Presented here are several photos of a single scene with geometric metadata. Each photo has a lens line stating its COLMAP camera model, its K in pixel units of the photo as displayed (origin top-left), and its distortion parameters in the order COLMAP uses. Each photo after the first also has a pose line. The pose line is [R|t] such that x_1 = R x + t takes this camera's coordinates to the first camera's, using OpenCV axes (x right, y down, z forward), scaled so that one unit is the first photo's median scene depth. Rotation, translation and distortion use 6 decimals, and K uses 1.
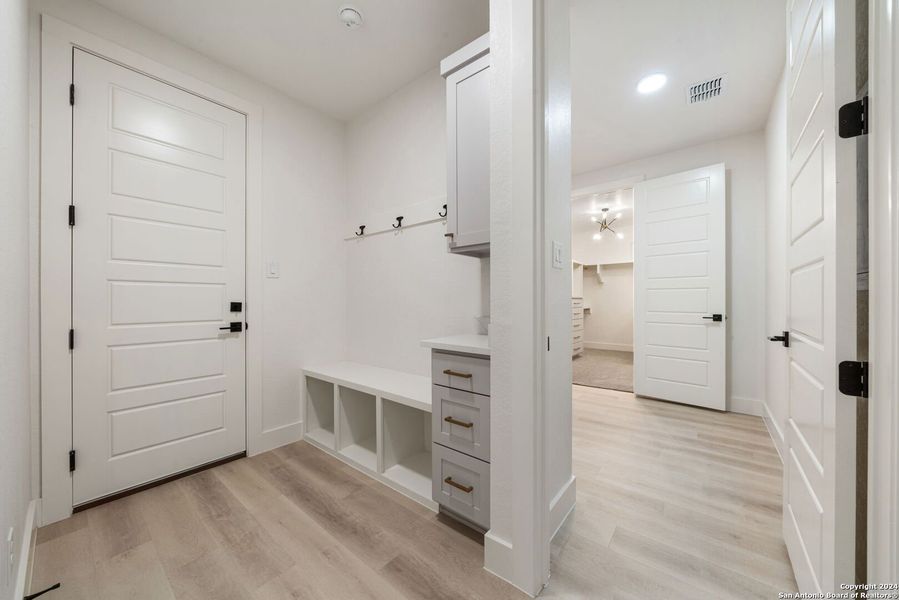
lens RADIAL K [[312.1, 0, 449.5], [0, 312.1, 300.0], [0, 0, 1]] dist [-0.000019, -0.000007]
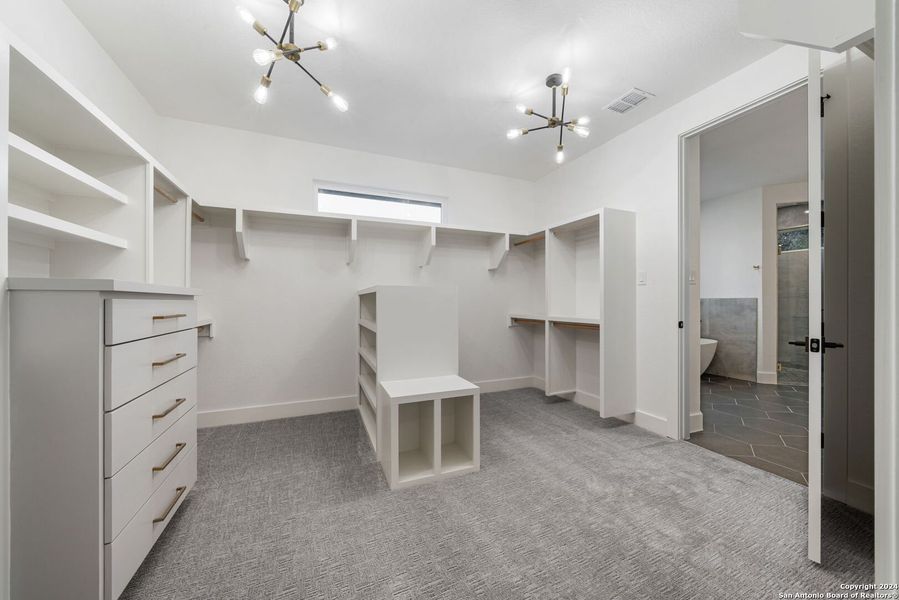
lens RADIAL K [[312.1, 0, 449.5], [0, 312.1, 300.0], [0, 0, 1]] dist [-0.000019, -0.000007]
pose [[0.447363, 0.002727, 0.894349, 0.243312], [-0.003476, 0.999993, -0.001310, -0.001532], [-0.894346, -0.002522, 0.447369, 0.584569]]
